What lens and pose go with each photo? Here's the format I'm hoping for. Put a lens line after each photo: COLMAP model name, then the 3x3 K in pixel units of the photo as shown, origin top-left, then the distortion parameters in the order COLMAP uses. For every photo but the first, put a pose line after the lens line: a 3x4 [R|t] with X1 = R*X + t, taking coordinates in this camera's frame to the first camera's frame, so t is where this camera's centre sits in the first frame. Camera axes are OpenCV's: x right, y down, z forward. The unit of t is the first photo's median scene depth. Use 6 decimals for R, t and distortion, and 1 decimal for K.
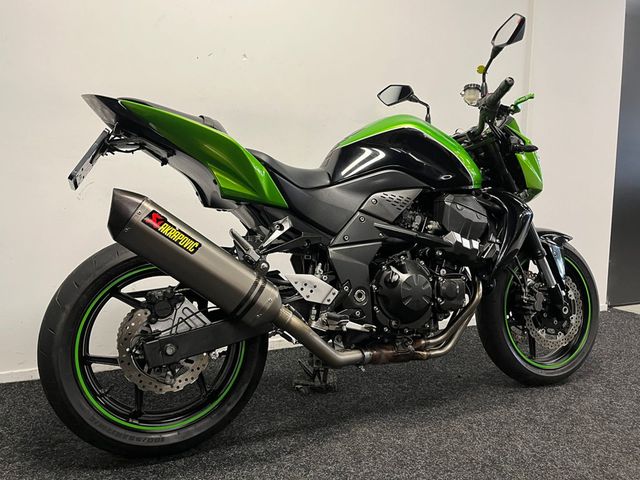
lens RADIAL K [[528.7, 0, 322.8], [0, 528.7, 241.0], [0, 0, 1]] dist [0.057424, -0.076508]
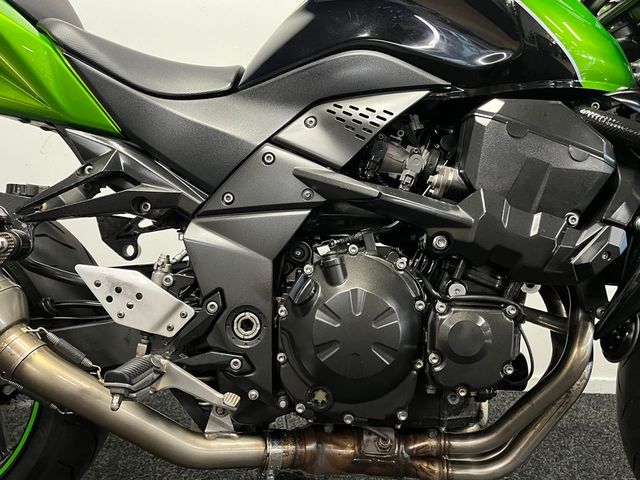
lens RADIAL K [[528.7, 0, 314.3], [0, 528.7, 242.5], [0, 0, 1]] dist [0.057424, -0.076508]
pose [[0.890785, 0.053630, -0.451250, 0.349609], [-0.047355, 0.998560, 0.025197, 0.018981], [0.451951, -0.001076, 0.892042, 0.664283]]
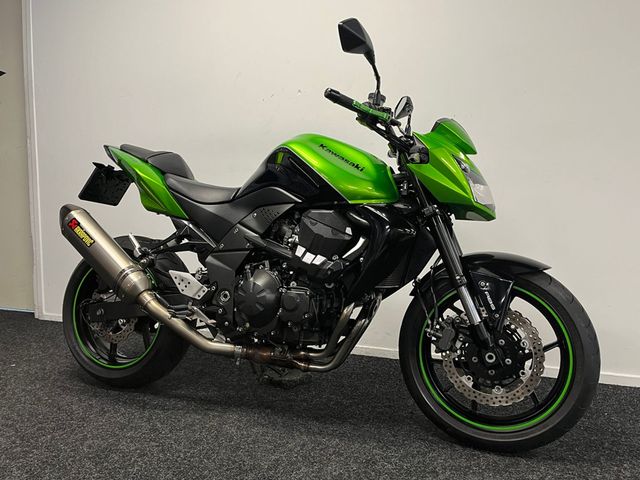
lens RADIAL K [[528.7, 0, 326.0], [0, 528.7, 245.1], [0, 0, 1]] dist [0.057424, -0.076508]
pose [[0.701606, 0.049377, -0.710852, 1.119773], [-0.068556, 0.997646, 0.001634, -0.026766], [0.709260, 0.047587, 0.703339, 0.362072]]
